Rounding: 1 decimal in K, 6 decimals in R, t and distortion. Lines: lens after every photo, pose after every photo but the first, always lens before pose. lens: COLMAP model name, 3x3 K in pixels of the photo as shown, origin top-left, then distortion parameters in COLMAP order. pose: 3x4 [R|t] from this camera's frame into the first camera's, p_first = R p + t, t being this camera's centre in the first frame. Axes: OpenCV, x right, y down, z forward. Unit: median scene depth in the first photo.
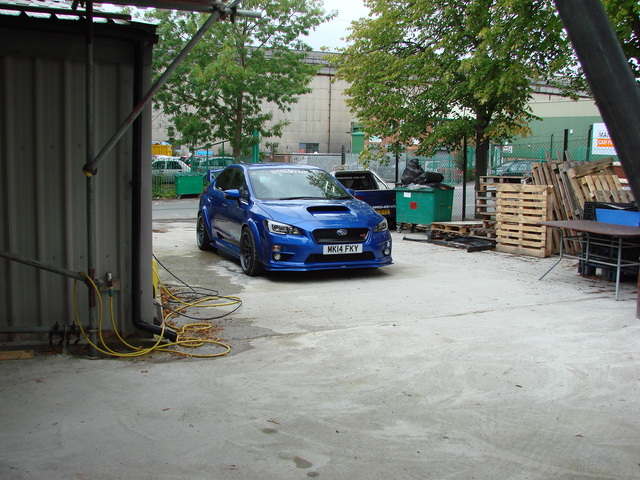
lens RADIAL K [[673.8, 0, 316.8], [0, 673.8, 242.7], [0, 0, 1]] dist [-0.112798, 0.000000]
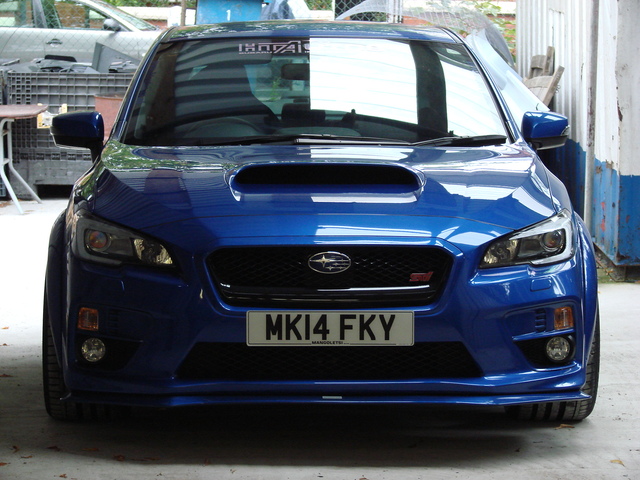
lens RADIAL K [[688.5, 0, 319.9], [0, 688.5, 237.7], [0, 0, 1]] dist [0.036075, 0.000000]
pose [[0.928283, -0.020083, -0.371331, 0.076061], [-0.030416, 0.991095, -0.129637, 0.005396], [0.370628, 0.131635, 0.919406, 0.432071]]
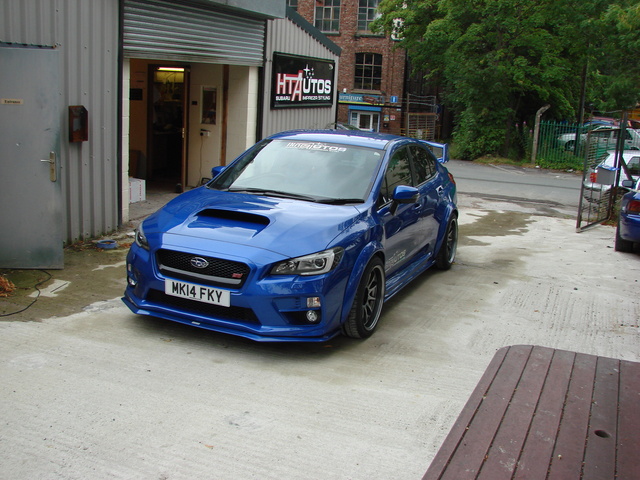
lens RADIAL K [[673.8, 0, 321.5], [0, 673.8, 240.3], [0, 0, 1]] dist [-0.112798, 0.000000]
pose [[0.695168, 0.173325, -0.697638, 0.280343], [-0.134530, 0.984718, 0.110596, -0.061918], [0.706146, 0.016971, 0.707862, 0.389626]]
